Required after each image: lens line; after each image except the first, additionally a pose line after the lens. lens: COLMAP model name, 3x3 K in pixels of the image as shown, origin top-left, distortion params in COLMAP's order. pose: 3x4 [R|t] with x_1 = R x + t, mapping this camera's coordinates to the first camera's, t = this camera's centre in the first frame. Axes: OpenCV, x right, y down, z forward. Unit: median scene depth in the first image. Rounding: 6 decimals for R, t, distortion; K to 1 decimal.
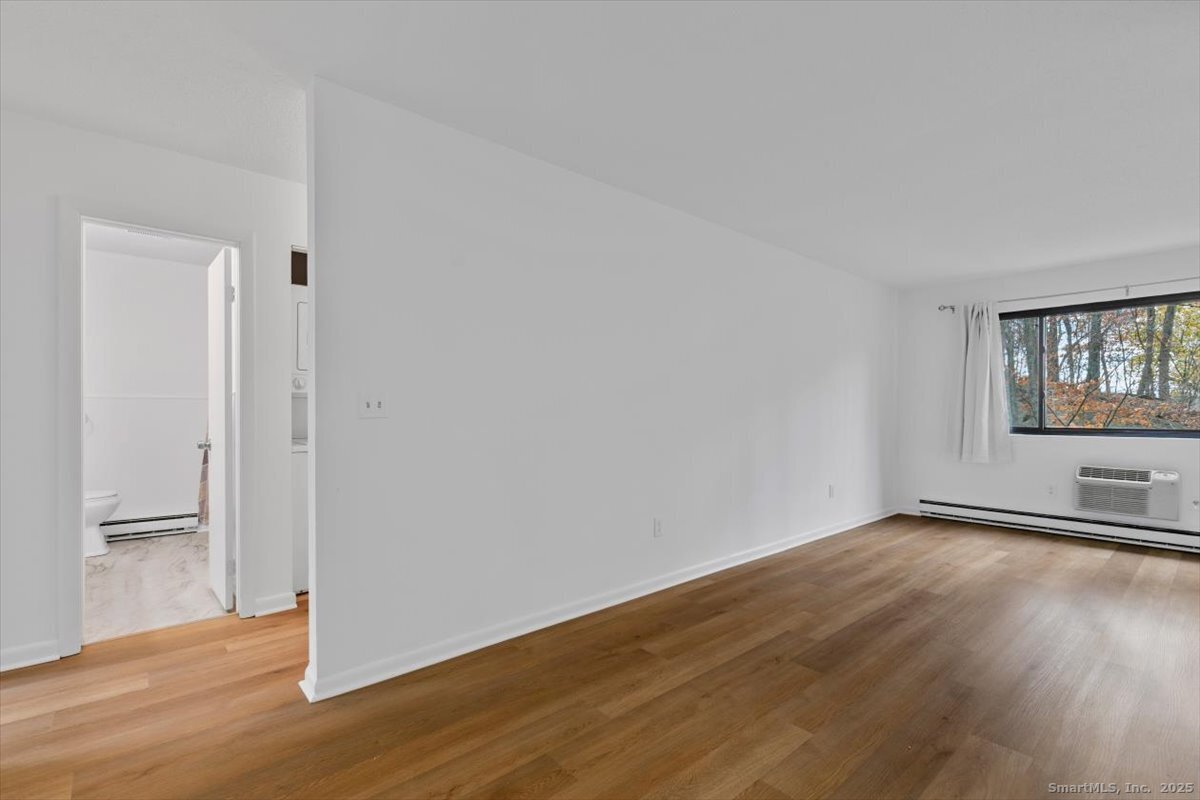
lens RADIAL K [[545.1, 0, 603.6], [0, 545.1, 408.8], [0, 0, 1]] dist [0.011976, -0.002346]
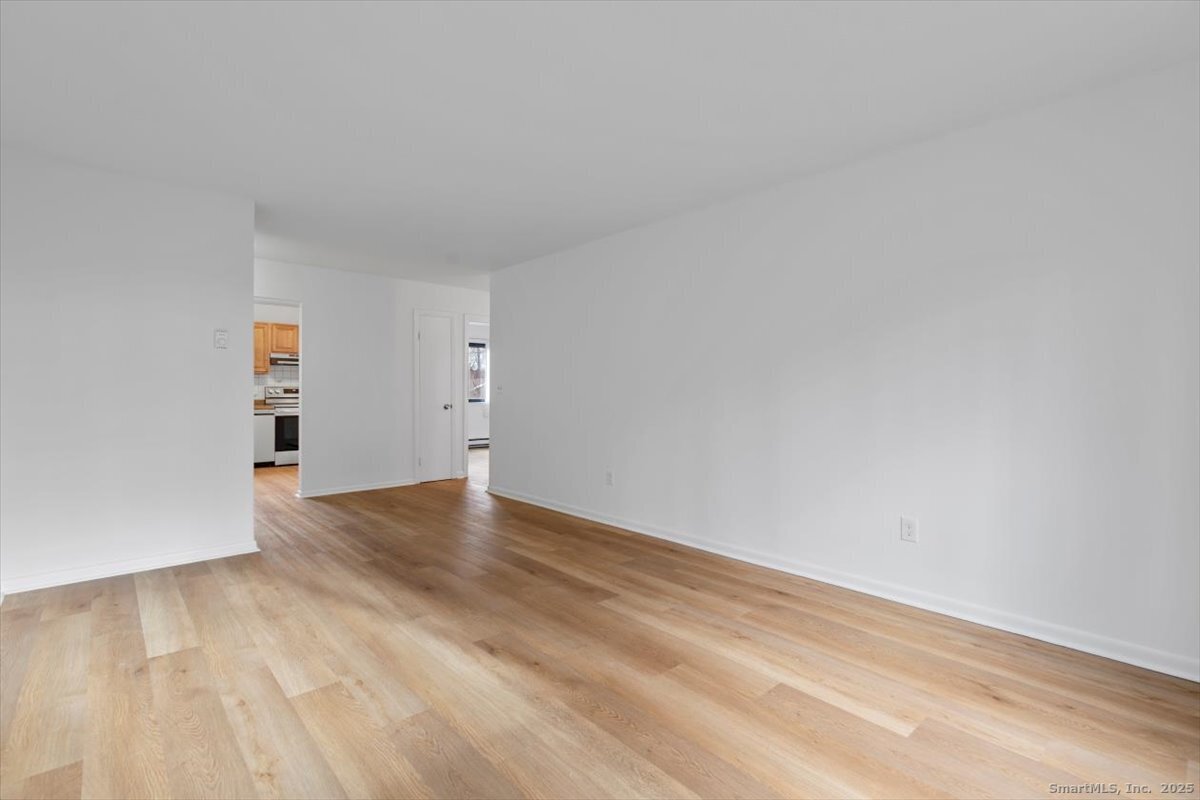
lens RADIAL K [[551.1, 0, 609.8], [0, 551.1, 390.7], [0, 0, 1]] dist [0.011431, 0.000011]
pose [[0.016436, -0.002275, -0.999862, 1.663269], [-0.002619, 0.999994, -0.002318, 0.008721], [0.999861, 0.002657, 0.016430, 1.120015]]
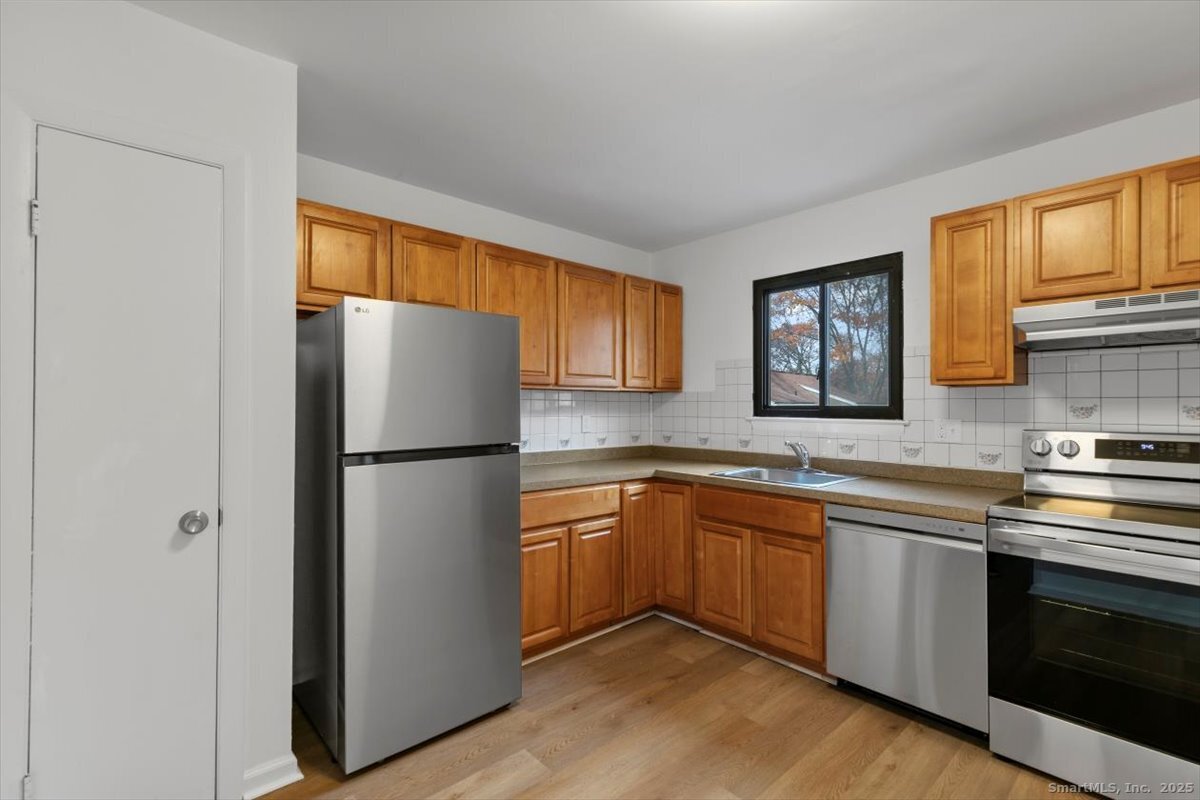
lens RADIAL K [[545.1, 0, 610.1], [0, 545.1, 403.5], [0, 0, 1]] dist [0.011976, -0.002346]
pose [[-0.999982, -0.004468, -0.003937, -0.574222], [-0.004429, 0.999941, -0.009924, -0.040953], [0.003981, -0.009906, -0.999943, 0.213318]]
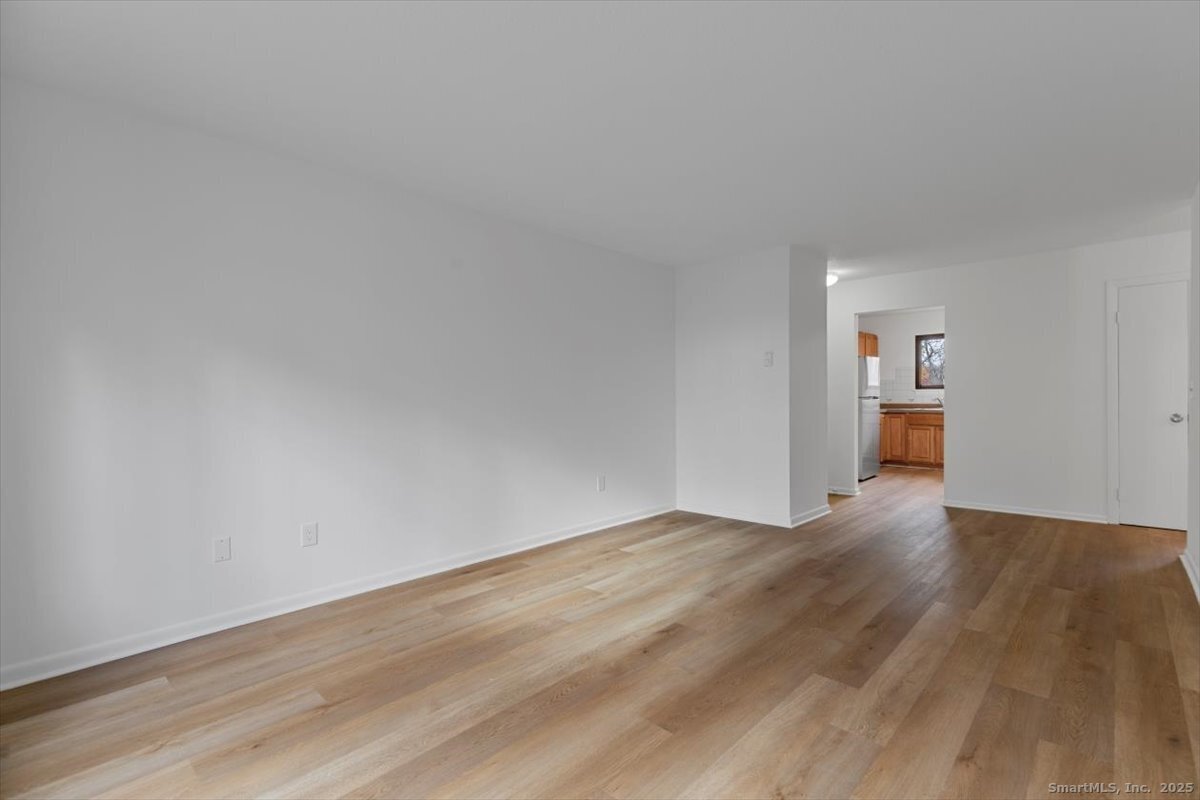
lens RADIAL K [[545.1, 0, 599.7], [0, 545.1, 407.3], [0, 0, 1]] dist [0.011976, -0.002346]
pose [[-0.996167, 0.008654, -0.087042, 1.046203], [0.006973, 0.999784, 0.019591, 0.000795], [0.087193, 0.018909, -0.996012, 1.823330]]
